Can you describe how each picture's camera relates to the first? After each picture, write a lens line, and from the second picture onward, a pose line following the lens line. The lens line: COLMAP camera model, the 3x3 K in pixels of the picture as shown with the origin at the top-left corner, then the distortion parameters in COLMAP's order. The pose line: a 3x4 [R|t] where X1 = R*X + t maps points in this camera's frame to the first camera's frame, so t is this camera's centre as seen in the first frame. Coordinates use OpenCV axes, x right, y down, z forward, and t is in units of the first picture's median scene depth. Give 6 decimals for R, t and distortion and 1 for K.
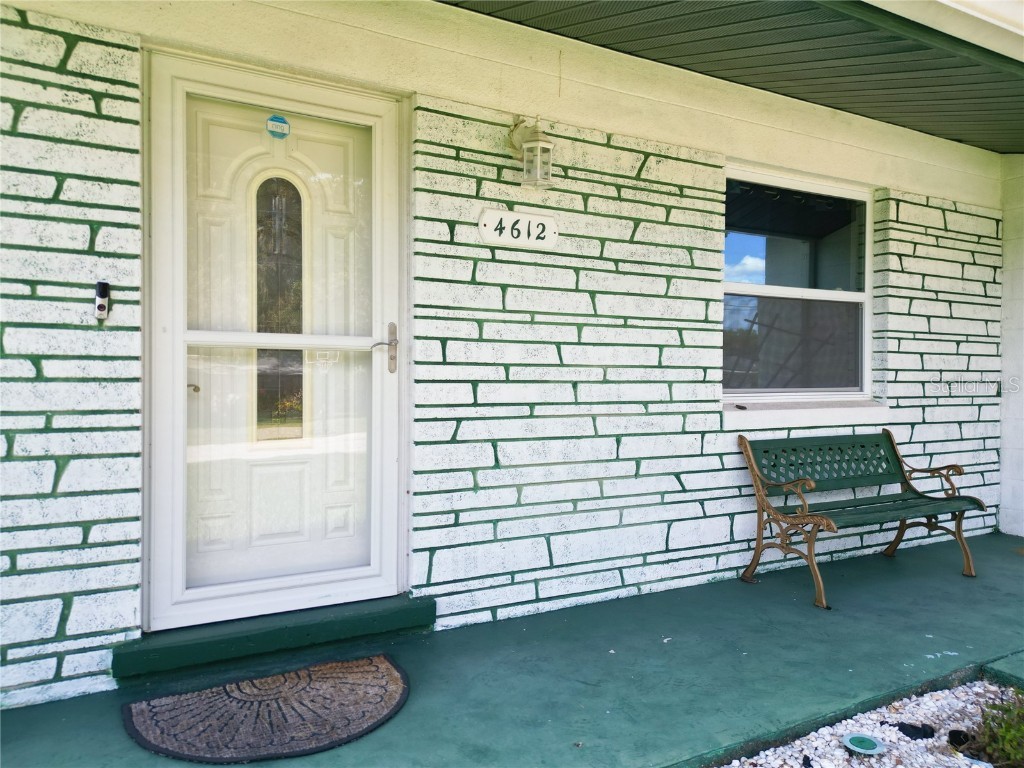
lens RADIAL K [[759.3, 0, 512.0], [0, 759.3, 384.0], [0, 0, 1]] dist [0.121616, -0.151867]
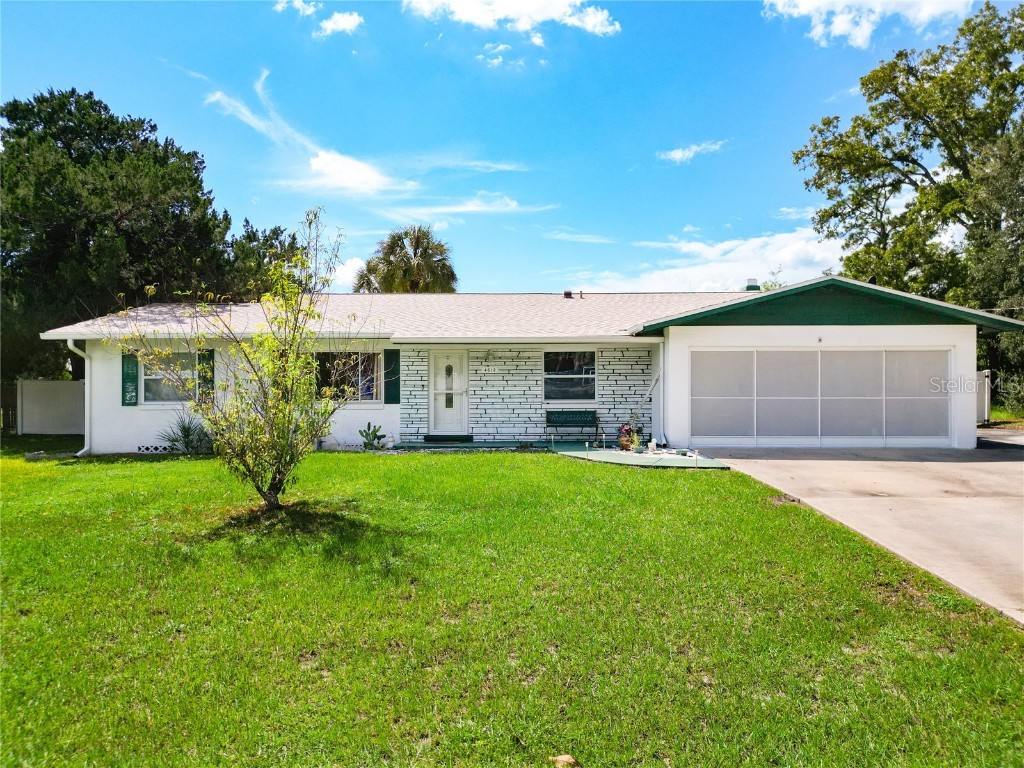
lens RADIAL K [[729.0, 0, 512.0], [0, 729.0, 384.0], [0, 0, 1]] dist [0.005977, -0.001233]
pose [[0.868880, -0.015961, -0.494765, 2.671371], [0.003737, 0.999663, -0.025686, 0.030460], [0.495008, 0.020469, 0.868647, -3.370704]]
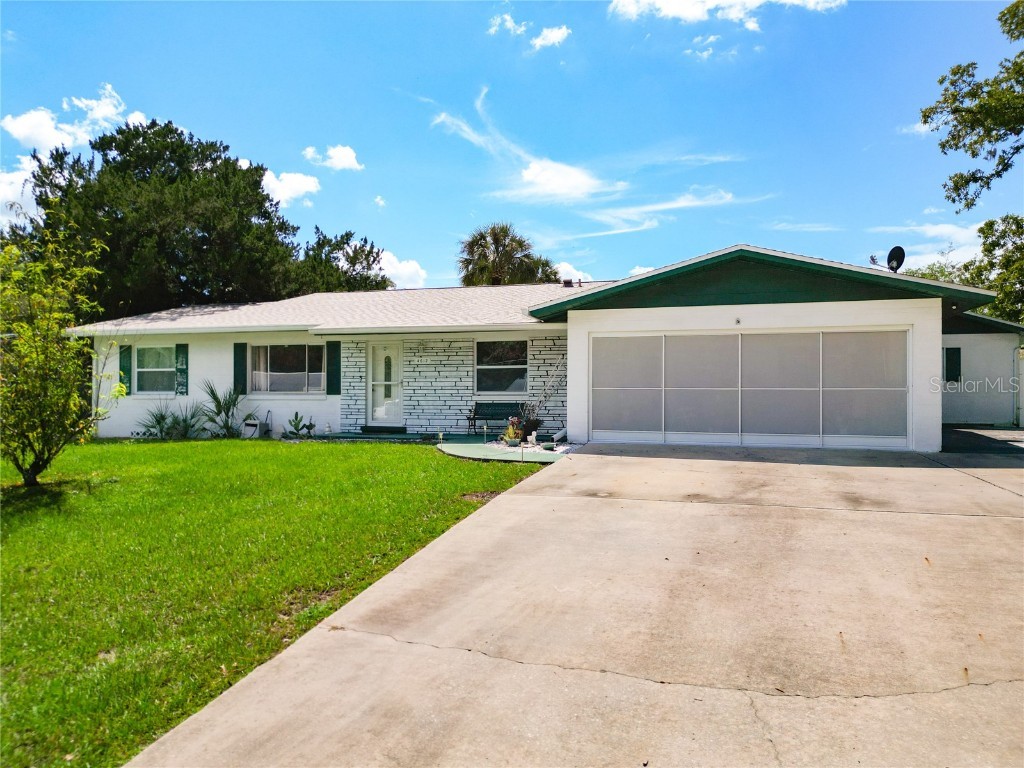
lens RADIAL K [[720.8, 0, 512.0], [0, 720.8, 384.0], [0, 0, 1]] dist [-0.001063, -0.005762]
pose [[0.694853, -0.014052, -0.719014, 3.996958], [-0.004012, 0.999718, -0.023415, 0.073491], [0.719140, 0.019155, 0.694601, -2.006424]]
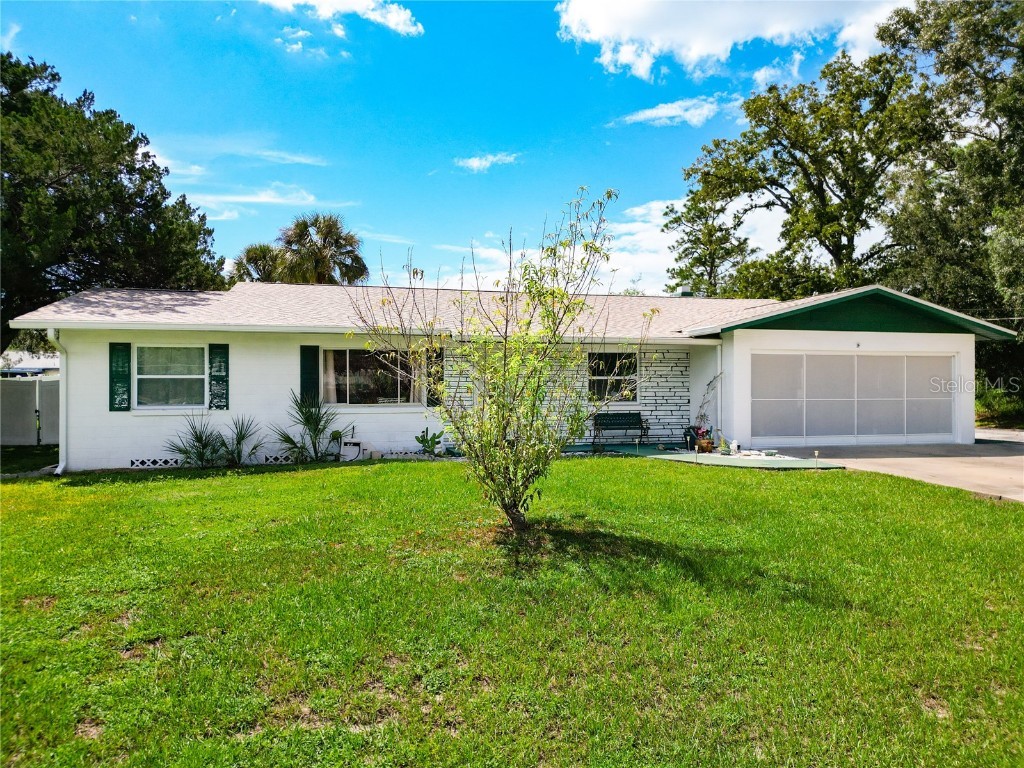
lens RADIAL K [[732.2, 0, 512.0], [0, 732.2, 384.0], [0, 0, 1]] dist [0.004532, -0.000844]
pose [[0.970232, -0.014263, -0.241756, 1.035876], [0.008153, 0.999622, -0.026255, 0.015666], [0.242039, 0.023503, 0.969982, -3.804431]]
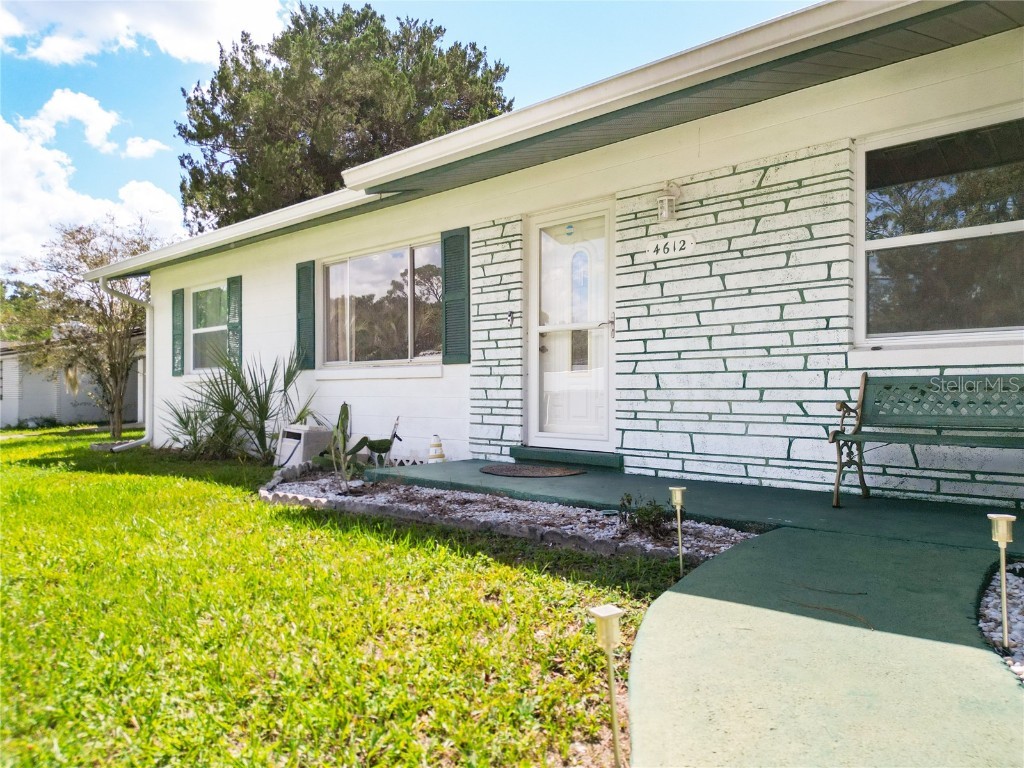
lens RADIAL K [[702.8, 0, 512.0], [0, 702.8, 384.0], [0, 0, 1]] dist [0.051113, -0.033773]
pose [[0.306337, -0.013439, -0.951828, 1.362788], [-0.003959, 0.999874, -0.015392, 0.121818], [0.951915, 0.008483, 0.306245, 0.193703]]
